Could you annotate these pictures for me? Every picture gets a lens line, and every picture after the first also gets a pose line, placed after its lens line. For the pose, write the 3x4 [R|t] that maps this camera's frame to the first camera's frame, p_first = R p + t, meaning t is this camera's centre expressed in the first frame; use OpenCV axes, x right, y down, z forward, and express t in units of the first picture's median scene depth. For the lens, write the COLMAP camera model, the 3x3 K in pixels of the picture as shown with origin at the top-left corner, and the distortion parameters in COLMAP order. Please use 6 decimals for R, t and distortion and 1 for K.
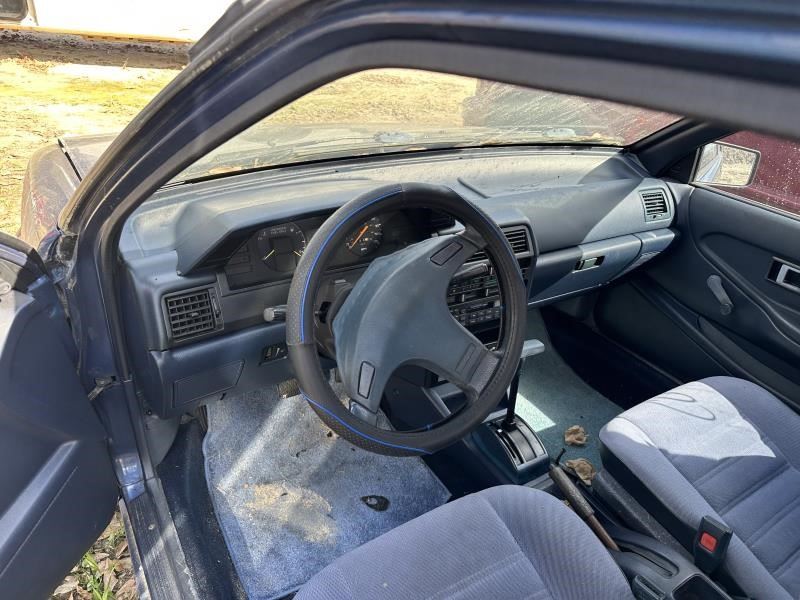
lens RADIAL K [[567.2, 0, 396.3], [0, 567.2, 300.2], [0, 0, 1]] dist [0.000490, -0.004148]
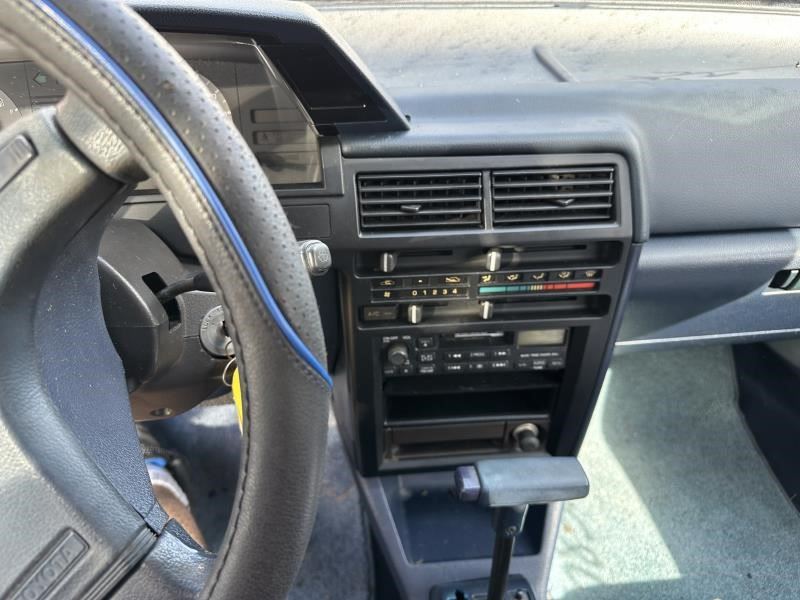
lens RADIAL K [[577.6, 0, 400.2], [0, 577.6, 323.4], [0, 0, 1]] dist [-0.006023, -0.003196]
pose [[0.909844, 0.194193, -0.366706, 0.230872], [-0.149457, 0.977784, 0.146974, -0.050626], [0.387100, -0.078916, 0.918654, 0.523644]]
